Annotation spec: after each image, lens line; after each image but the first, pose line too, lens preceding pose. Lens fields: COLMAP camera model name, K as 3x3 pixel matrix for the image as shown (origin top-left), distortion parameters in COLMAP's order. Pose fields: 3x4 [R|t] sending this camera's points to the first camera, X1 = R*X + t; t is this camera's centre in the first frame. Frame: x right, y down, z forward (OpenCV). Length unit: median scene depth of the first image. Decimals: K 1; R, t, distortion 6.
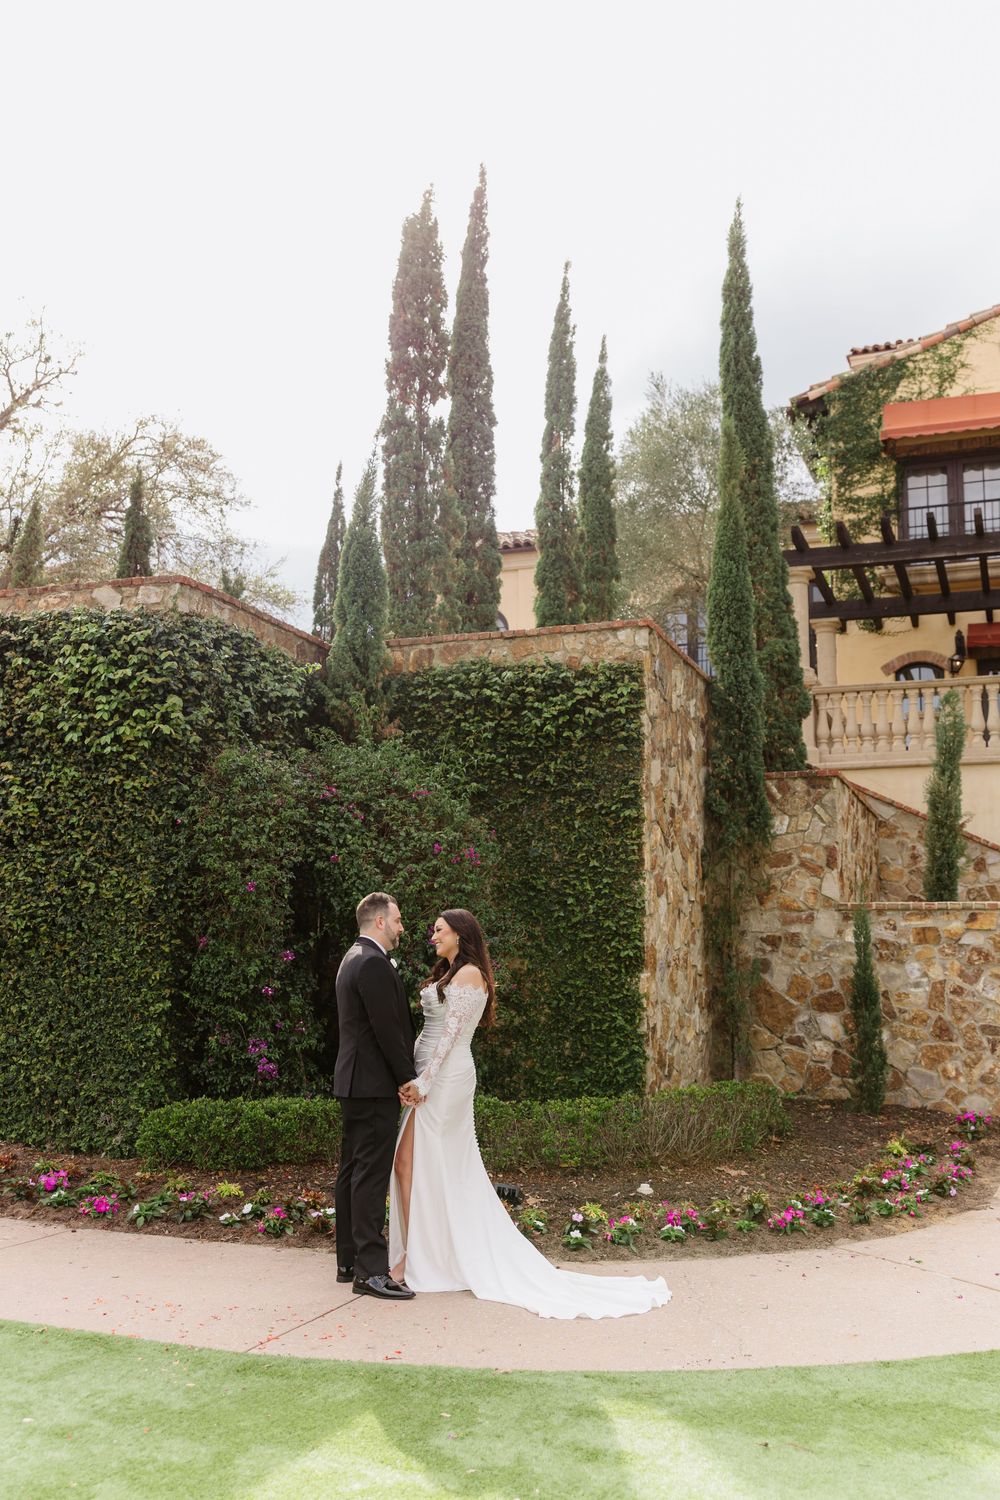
lens RADIAL K [[1366.1, 0, 493.8], [0, 1366.1, 750.2], [0, 0, 1]] dist [0.015337, 0.000000]
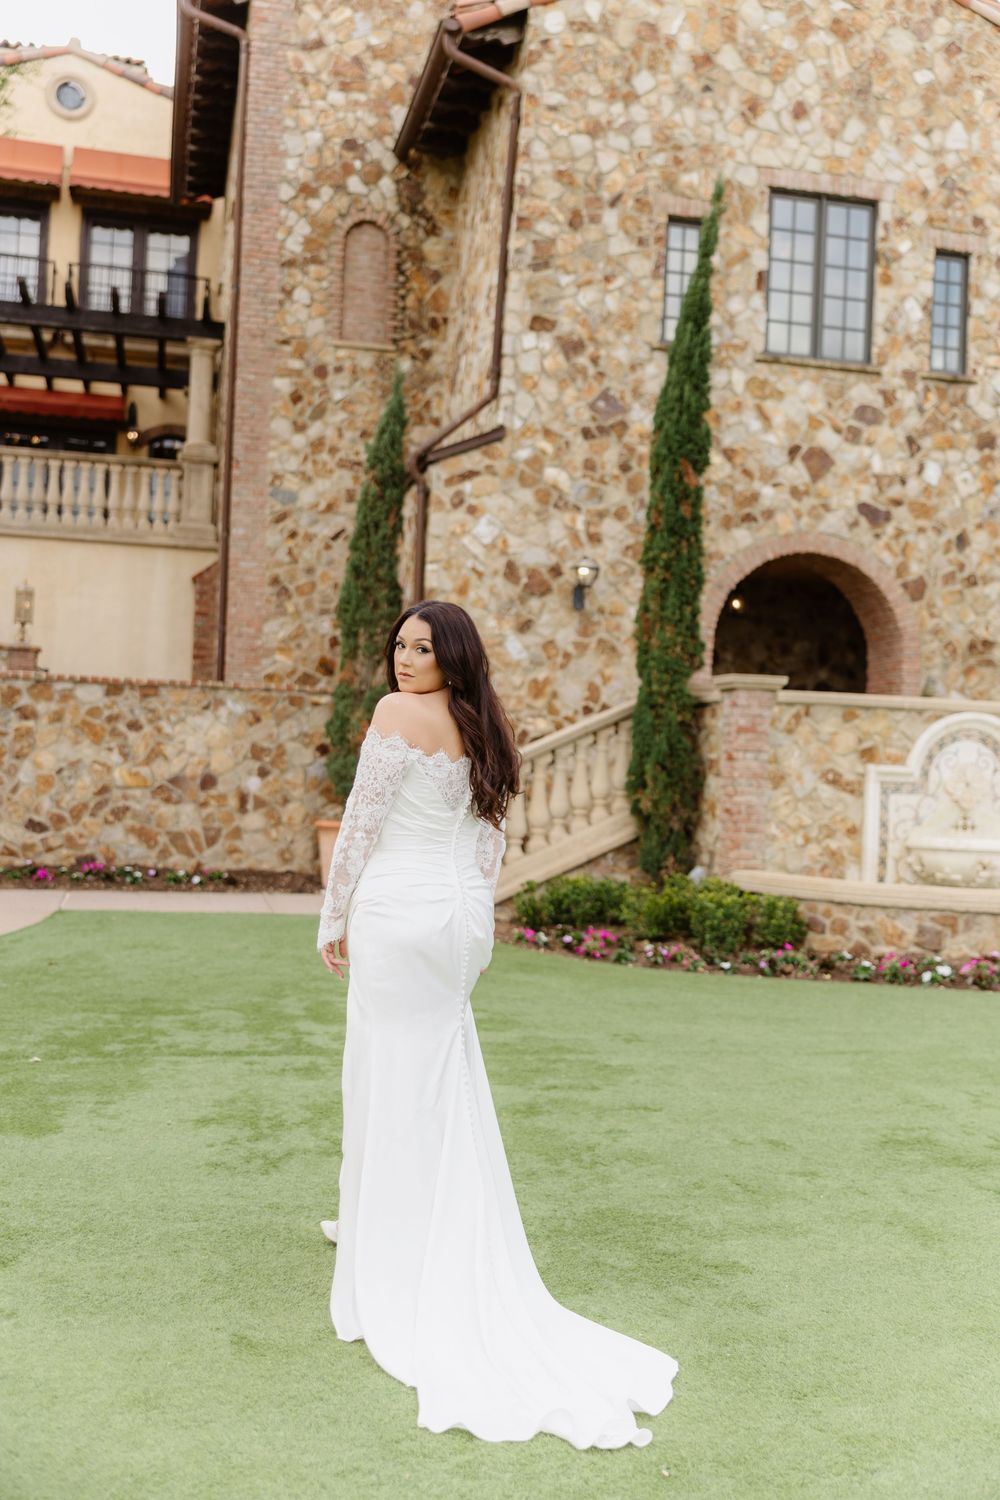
lens RADIAL K [[1572.5, 0, 520.6], [0, 1572.5, 742.3], [0, 0, 1]] dist [0.010646, 0.000000]
pose [[0.828014, 0.027172, 0.560048, 0.087999], [-0.114597, 0.985942, 0.121594, -0.043252], [-0.548871, -0.164862, 0.819488, -0.349807]]
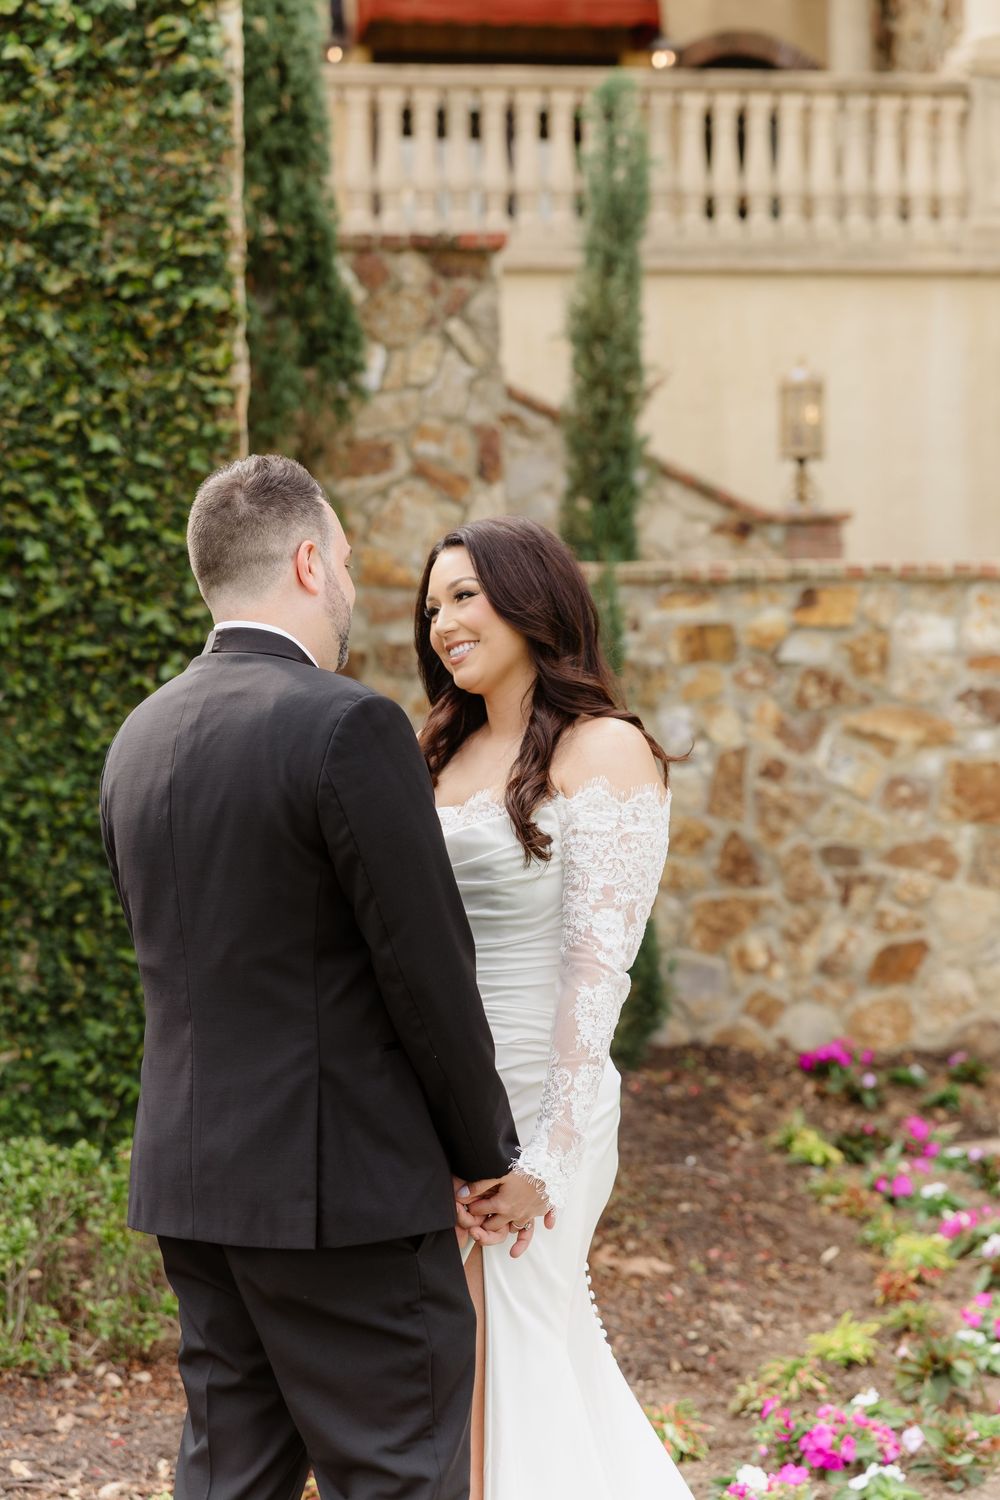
lens RADIAL K [[2828.7, 0, 477.4], [0, 2828.7, 787.0], [0, 0, 1]] dist [0.020450, 0.000000]
pose [[0.862353, -0.041301, 0.504620, -0.207130], [-0.045098, 0.986440, 0.157805, 0.051294], [-0.504295, -0.158841, 0.848797, 0.330954]]
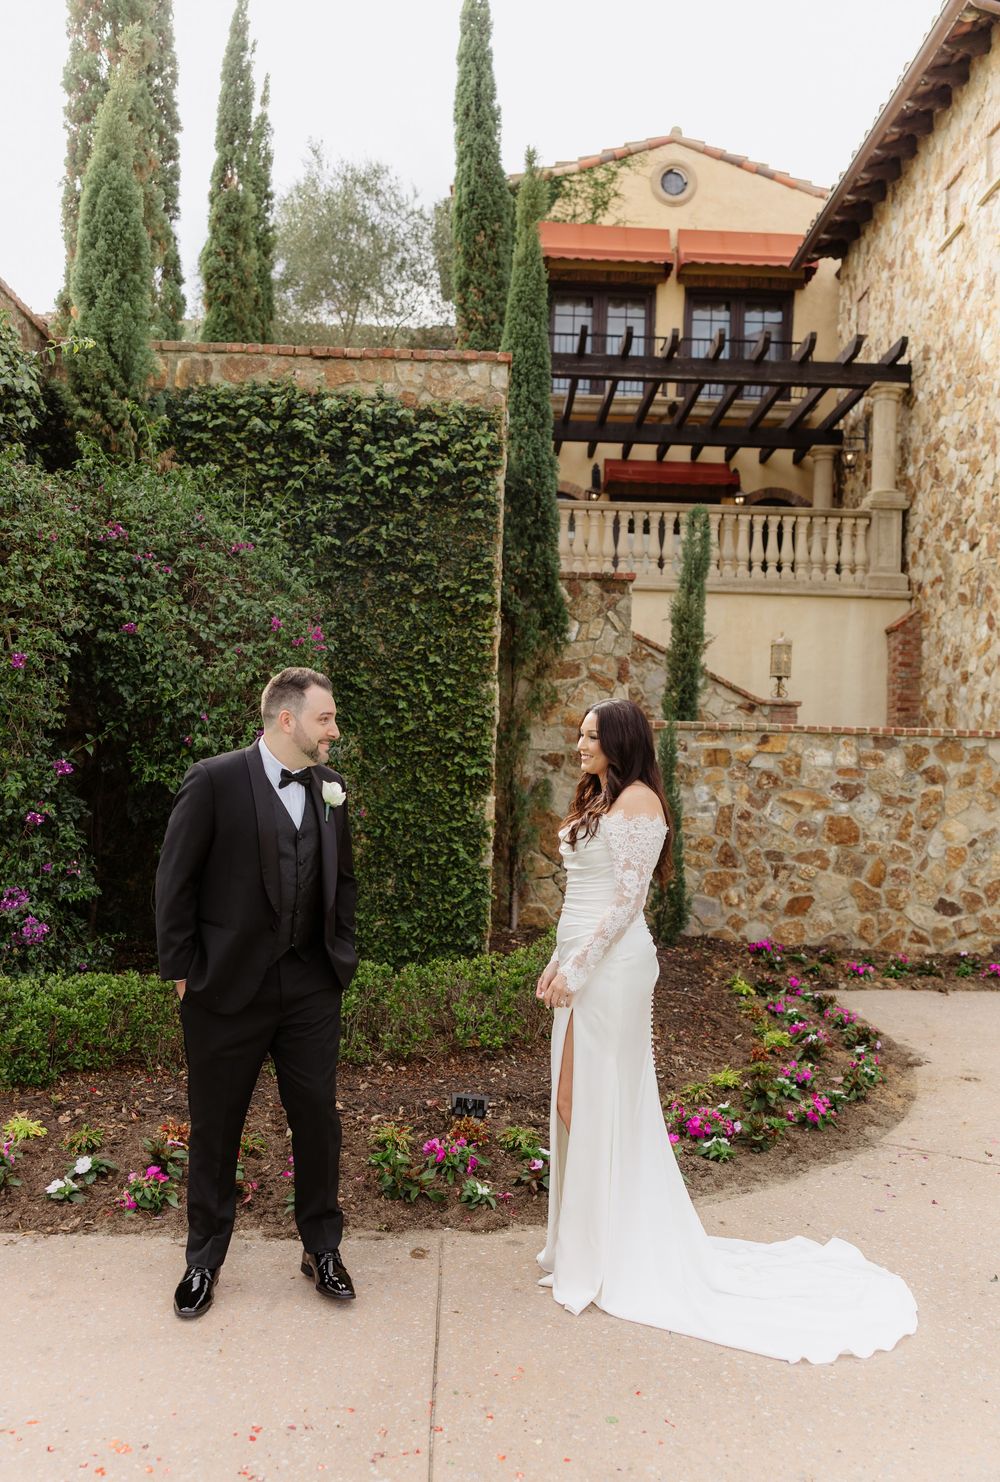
lens RADIAL K [[1225.0, 0, 495.1], [0, 1225.0, 774.6], [0, 0, 1]] dist [0.012415, 0.000756]
pose [[0.925772, 0.016359, 0.377727, -0.160676], [-0.073190, 0.987919, 0.136597, 0.048909], [-0.370930, -0.154103, 0.915786, 0.321574]]
